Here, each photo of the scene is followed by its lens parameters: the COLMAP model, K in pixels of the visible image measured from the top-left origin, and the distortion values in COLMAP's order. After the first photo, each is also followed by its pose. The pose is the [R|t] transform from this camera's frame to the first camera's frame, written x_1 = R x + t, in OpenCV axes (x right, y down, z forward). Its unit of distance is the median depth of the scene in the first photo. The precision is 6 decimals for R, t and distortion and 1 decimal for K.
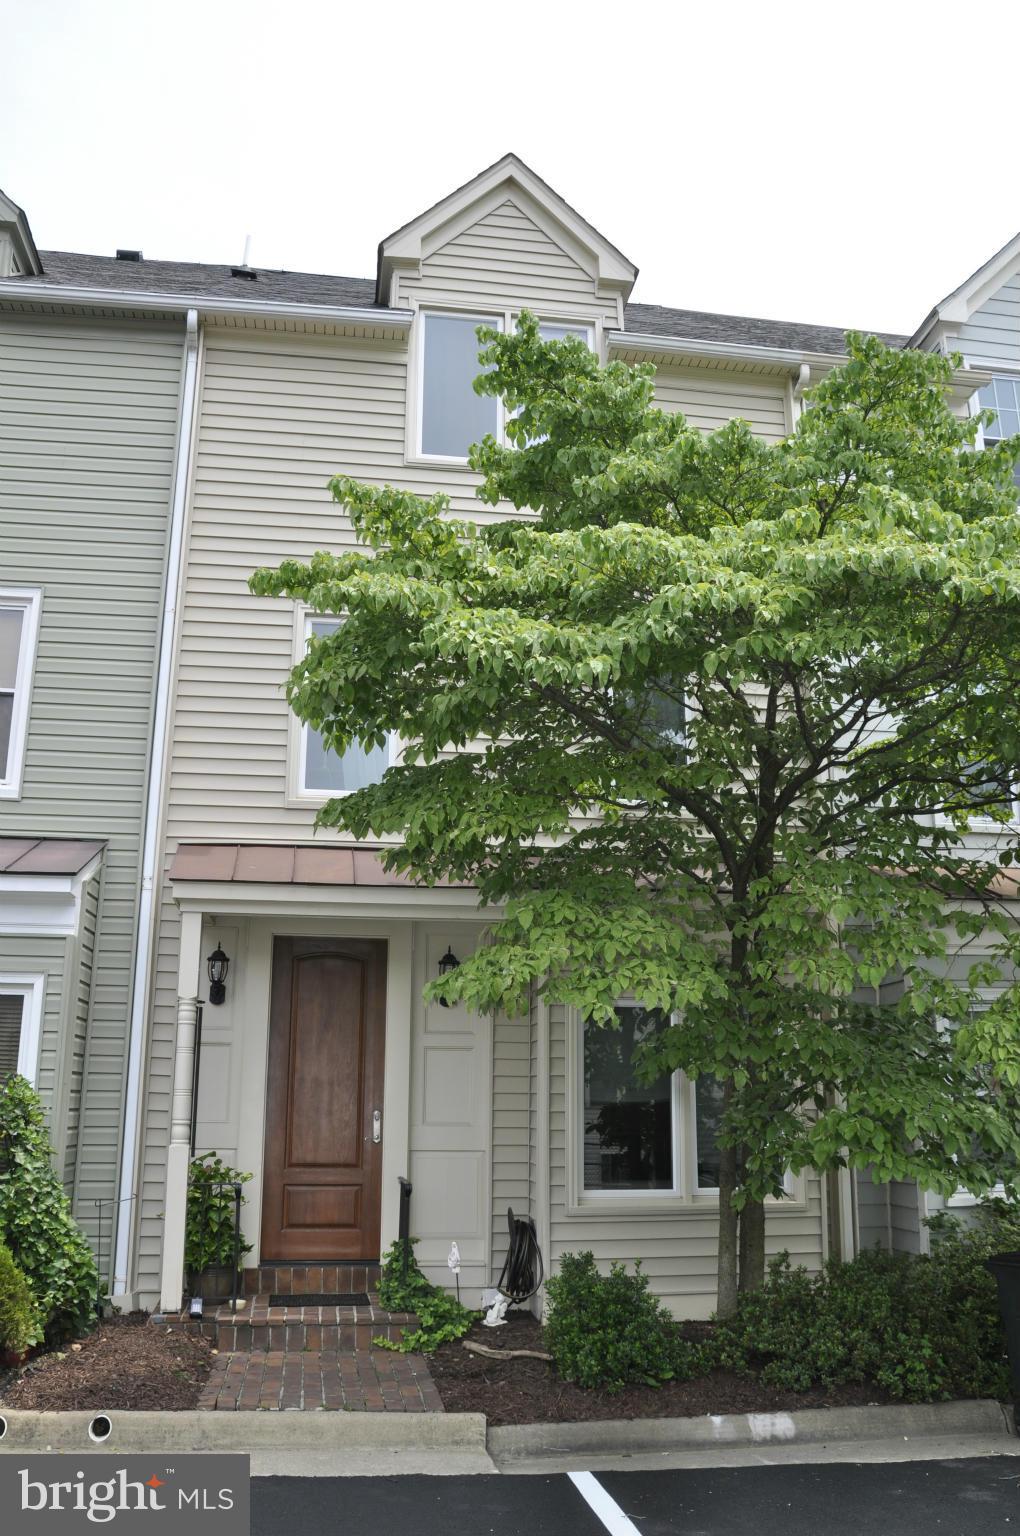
lens RADIAL K [[1162.0, 0, 495.1], [0, 1162.0, 768.3], [0, 0, 1]] dist [-0.135889, 0.093336]
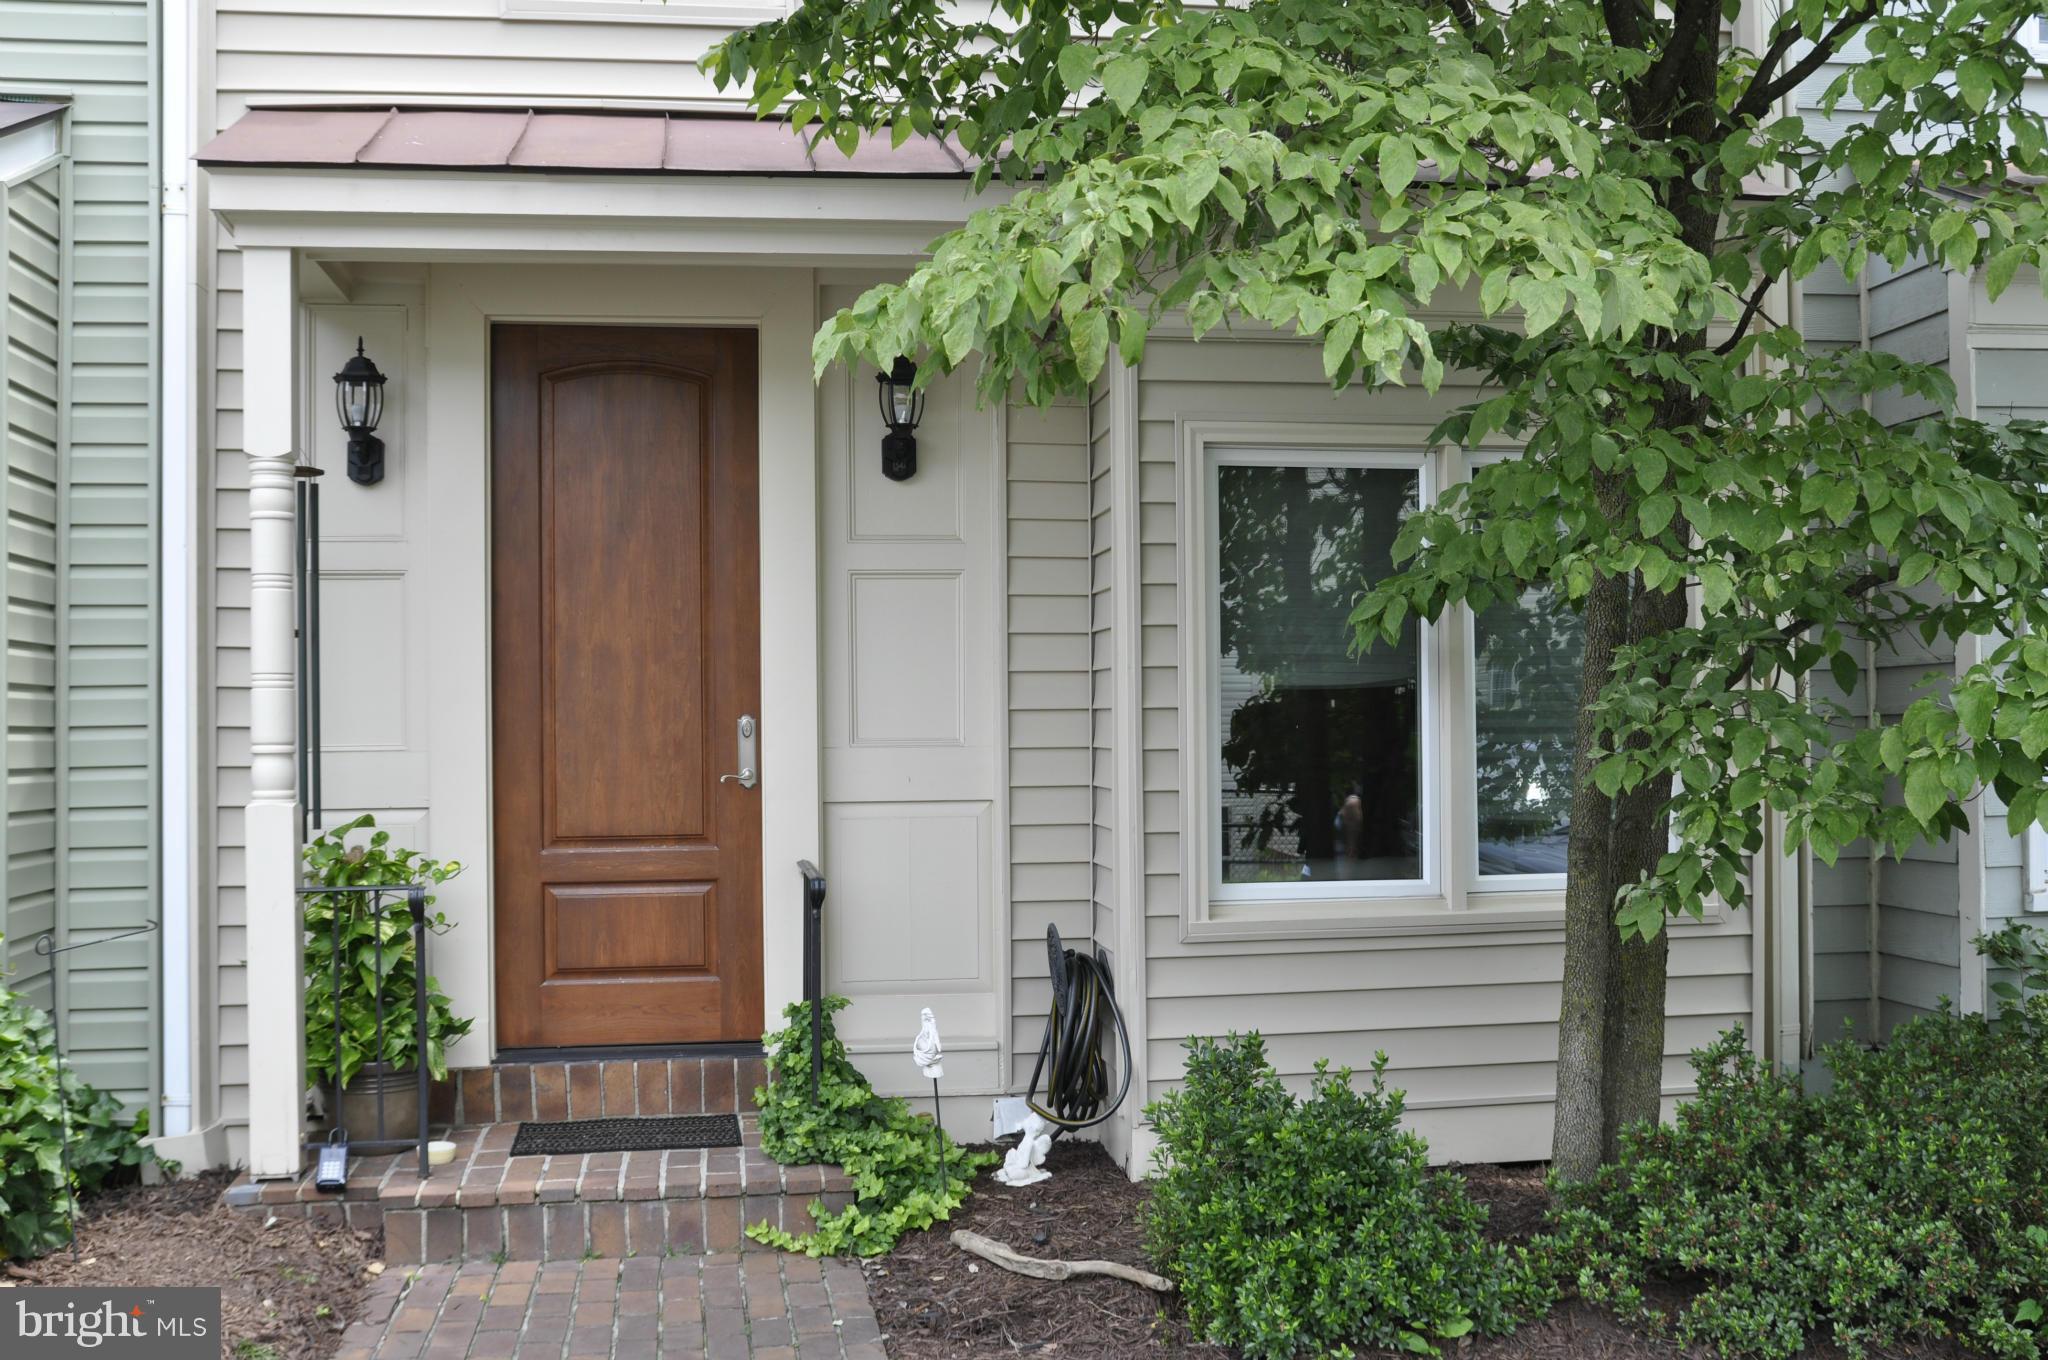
lens RADIAL K [[1549.4, 0, 958.3], [0, 1549.4, 683.8], [0, 0, 1]] dist [-0.135889, 0.093336]
pose [[0.999647, -0.018320, -0.019234, -0.010883], [0.022400, 0.970579, 0.239737, 0.159477], [0.014276, -0.240083, 0.970647, 0.467890]]
